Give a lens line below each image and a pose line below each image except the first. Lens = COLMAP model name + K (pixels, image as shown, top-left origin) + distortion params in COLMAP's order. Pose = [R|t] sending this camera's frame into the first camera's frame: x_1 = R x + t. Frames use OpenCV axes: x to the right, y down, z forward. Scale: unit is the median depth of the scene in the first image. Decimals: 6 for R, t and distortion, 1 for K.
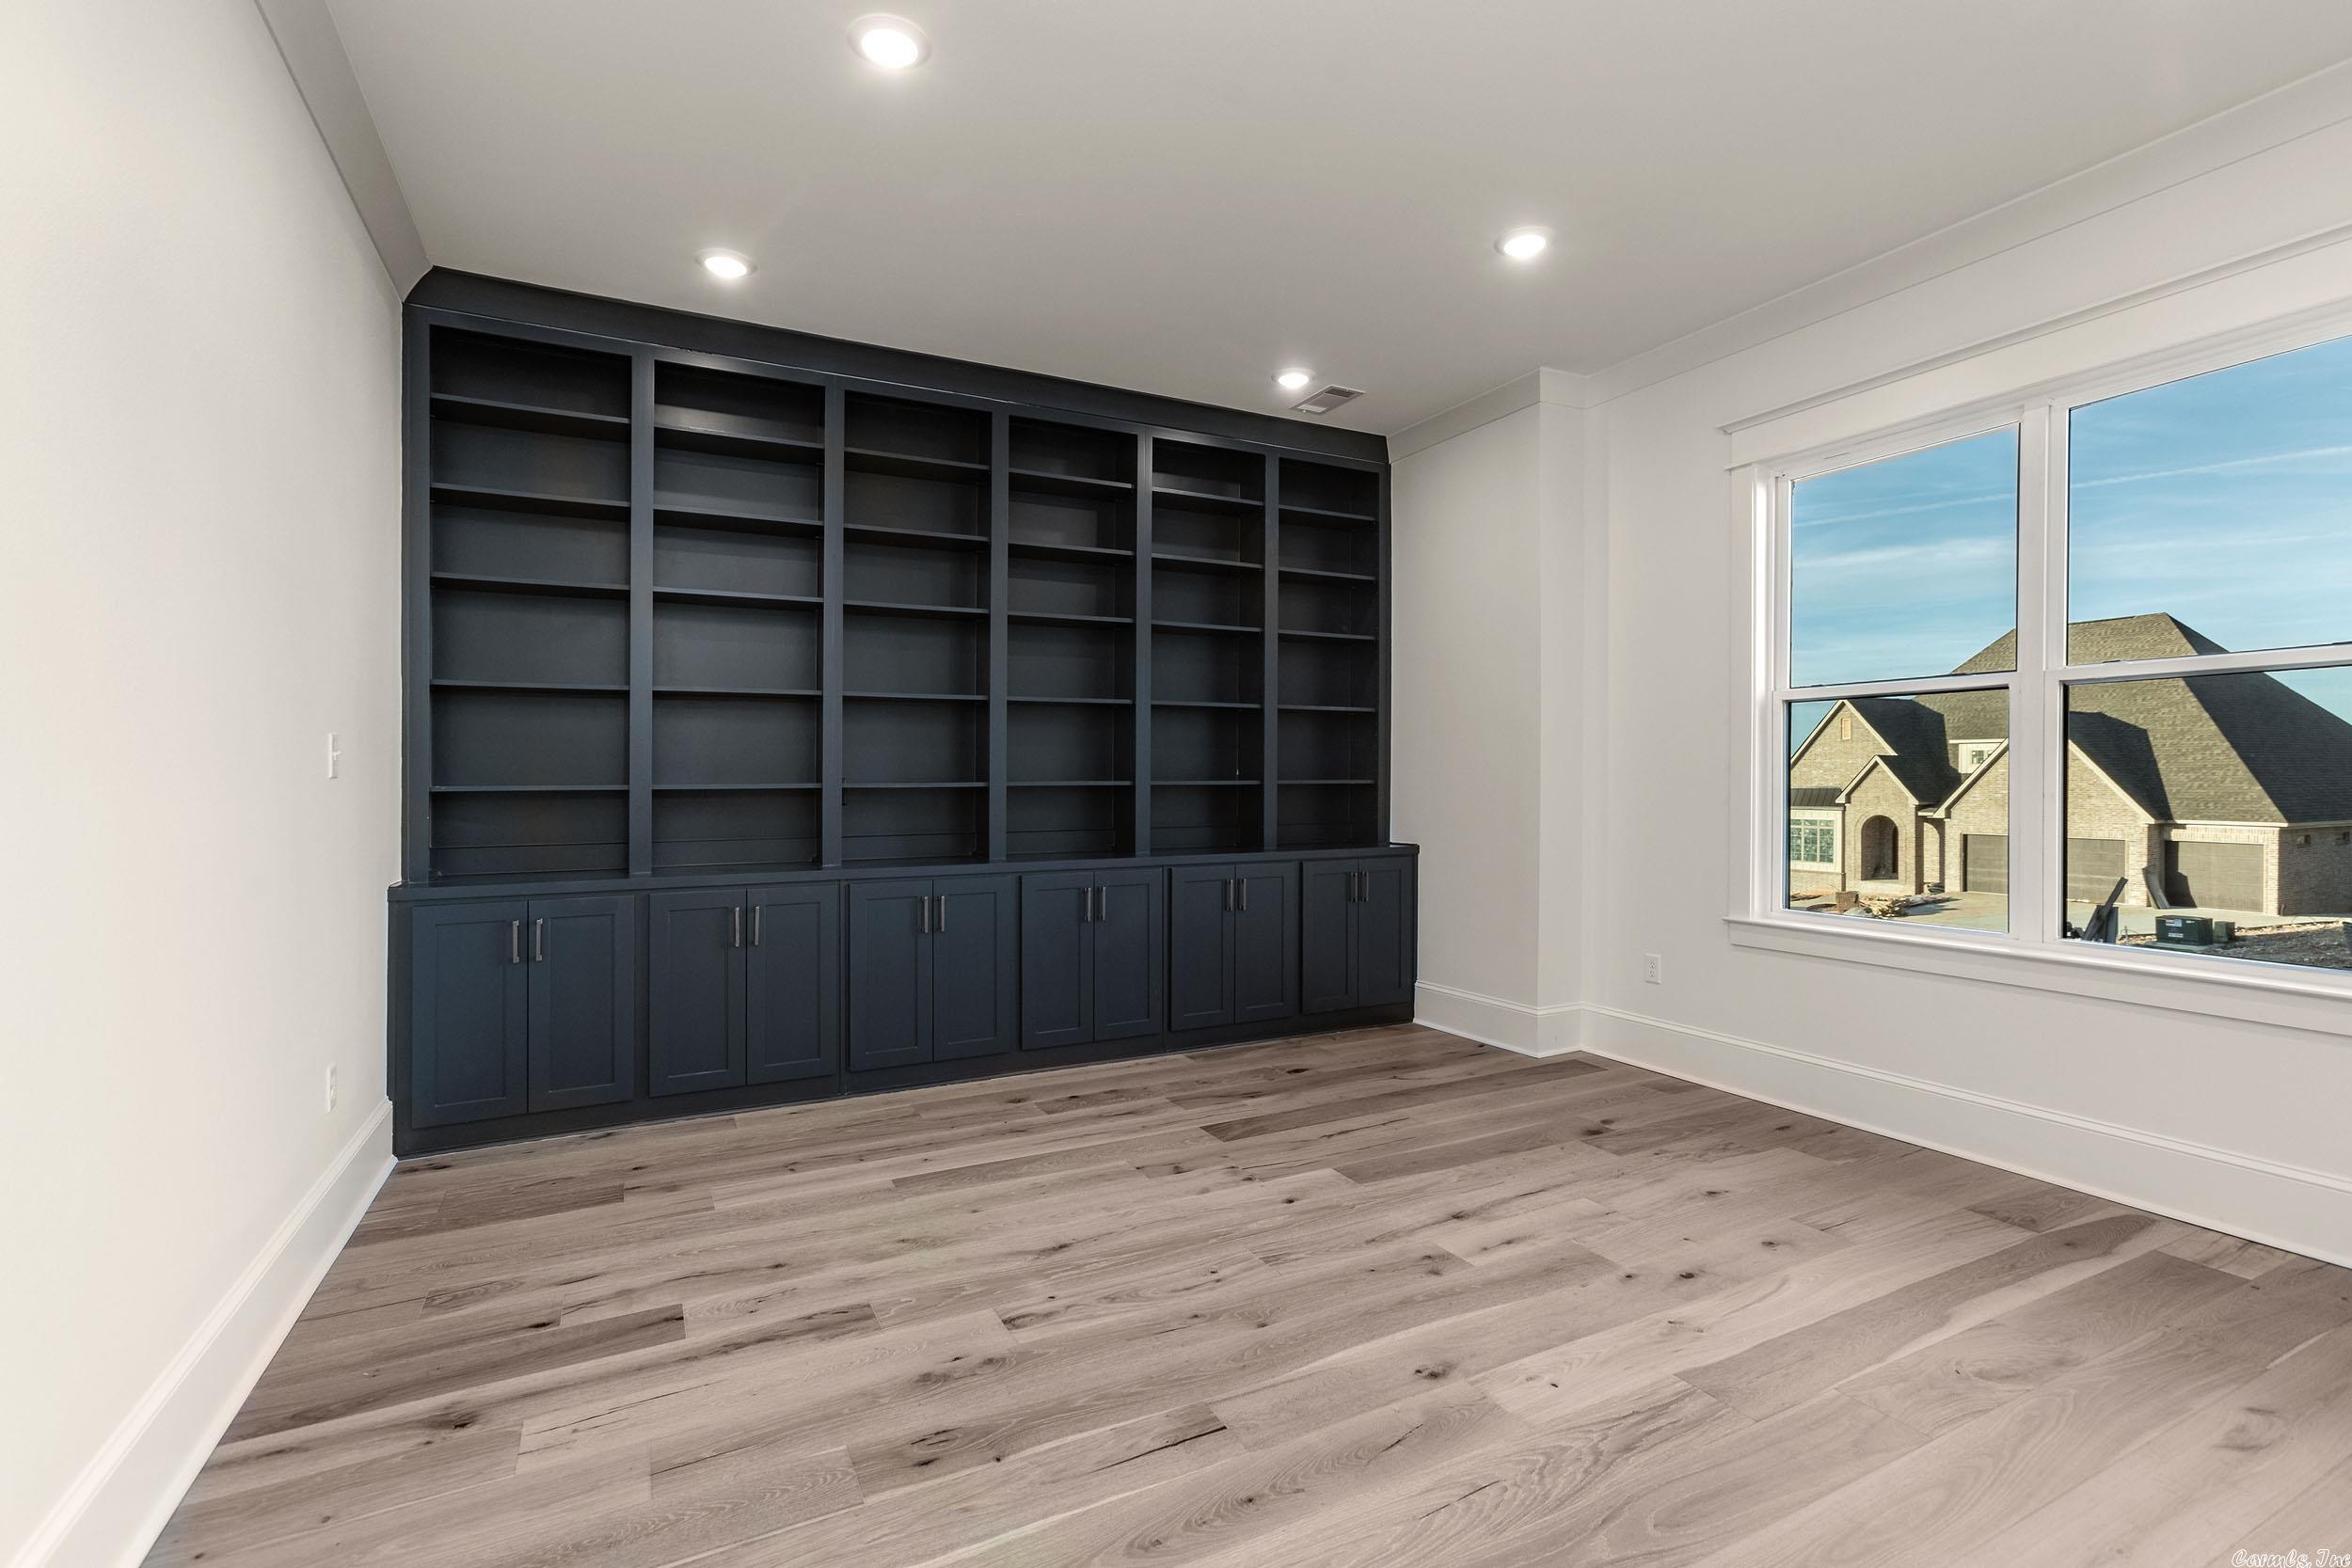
lens RADIAL K [[1095.8, 0, 1176.0], [0, 1095.8, 784.0], [0, 0, 1]] dist [0.001623, 0.000989]
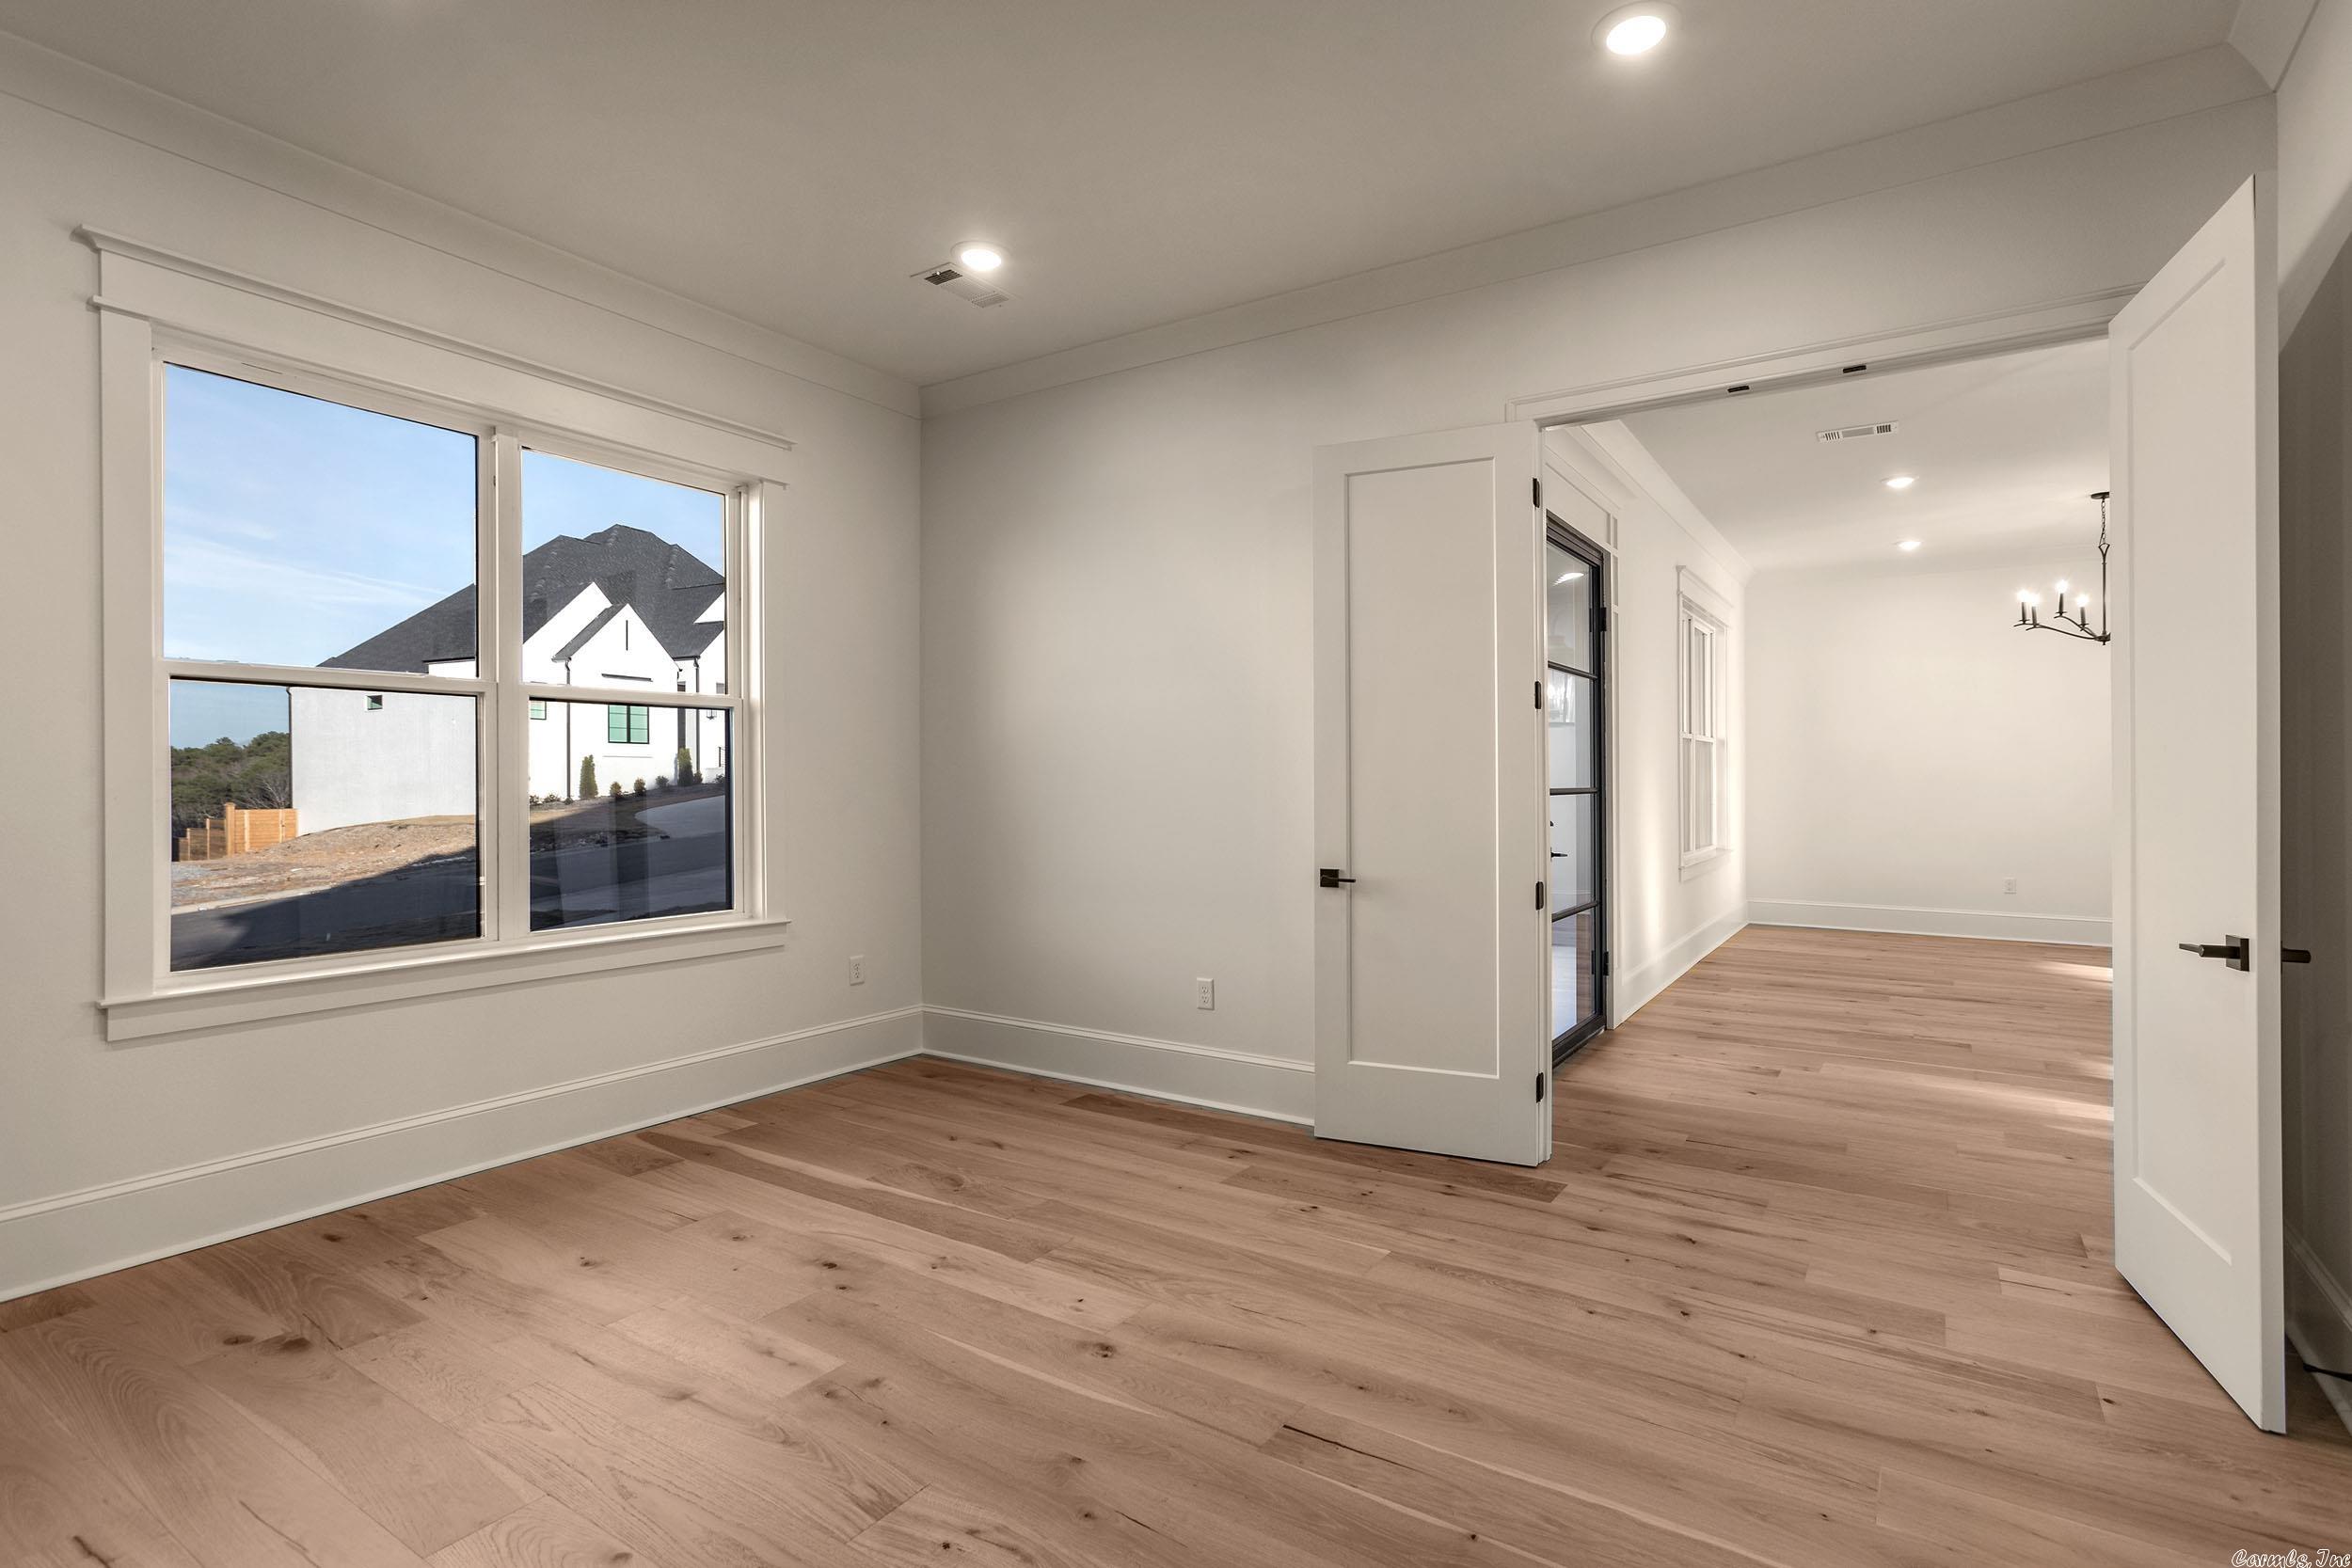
lens RADIAL K [[1107.7, 0, 1232.9], [0, 1107.7, 781.9], [0, 0, 1]] dist [-0.001160, 0.000016]
pose [[-0.510684, 0.002397, 0.859765, -0.596370], [0.007449, 0.999971, 0.001636, -0.004715], [-0.859736, 0.007240, -0.510687, 1.151098]]
